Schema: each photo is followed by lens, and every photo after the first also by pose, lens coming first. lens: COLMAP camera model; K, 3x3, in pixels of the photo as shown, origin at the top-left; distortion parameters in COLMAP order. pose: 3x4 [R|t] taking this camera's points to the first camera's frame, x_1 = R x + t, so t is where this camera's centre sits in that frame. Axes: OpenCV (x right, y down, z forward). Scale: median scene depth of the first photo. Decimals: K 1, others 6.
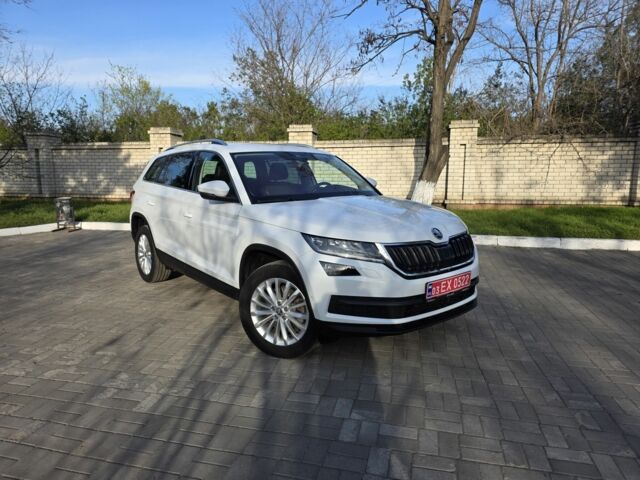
lens RADIAL K [[413.3, 0, 322.0], [0, 413.3, 239.6], [0, 0, 1]] dist [0.020849, -0.002997]
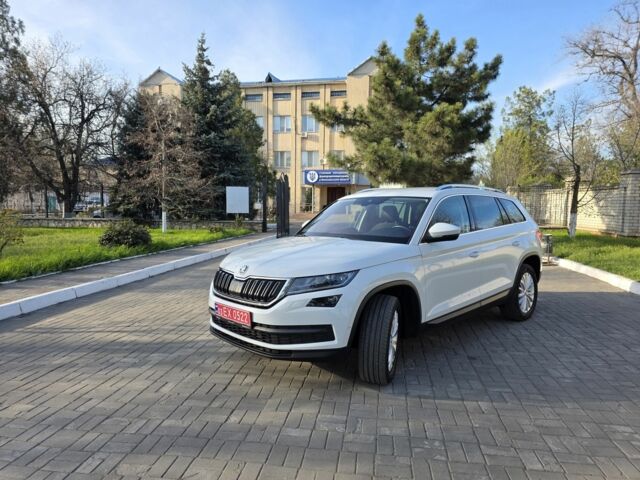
lens RADIAL K [[413.3, 0, 322.0], [0, 413.3, 239.6], [0, 0, 1]] dist [0.020849, -0.002997]
pose [[0.085830, 0.070287, -0.993827, 0.549458], [-0.160415, 0.985469, 0.055842, -0.074448], [0.983311, 0.154632, 0.095858, 0.416990]]
